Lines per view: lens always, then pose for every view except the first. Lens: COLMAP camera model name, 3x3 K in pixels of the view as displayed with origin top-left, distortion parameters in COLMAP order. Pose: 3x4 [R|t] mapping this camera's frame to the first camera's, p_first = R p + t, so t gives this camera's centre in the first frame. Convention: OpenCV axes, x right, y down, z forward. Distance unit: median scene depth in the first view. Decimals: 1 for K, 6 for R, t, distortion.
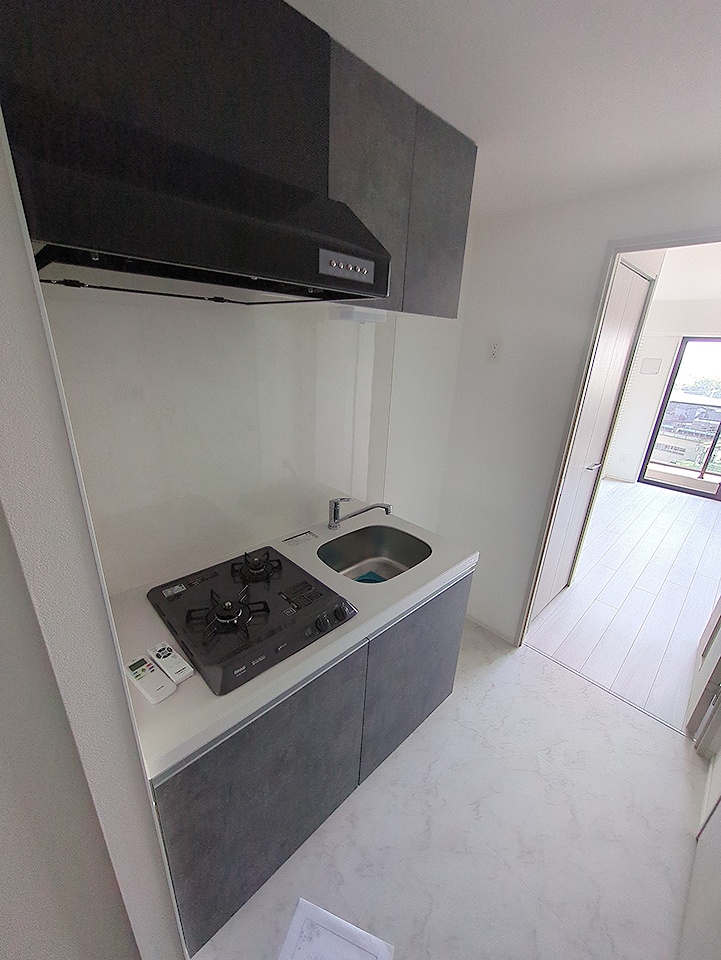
lens RADIAL K [[378.6, 0, 358.9], [0, 378.6, 483.3], [0, 0, 1]] dist [-0.000758, 0.000681]
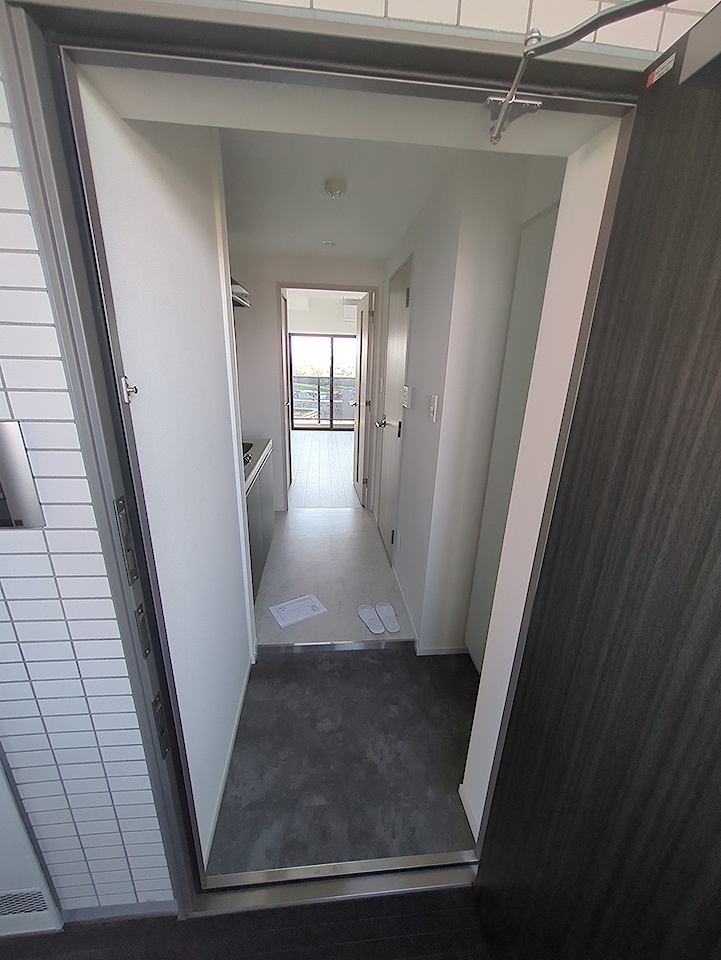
lens RADIAL K [[378.6, 0, 358.9], [0, 378.6, 483.3], [0, 0, 1]] dist [-0.000758, 0.000681]
pose [[0.619458, -0.268790, 0.737579, -0.360635], [0.271110, 0.954997, 0.120329, 0.110390], [-0.736730, 0.125426, 0.664453, -0.260656]]
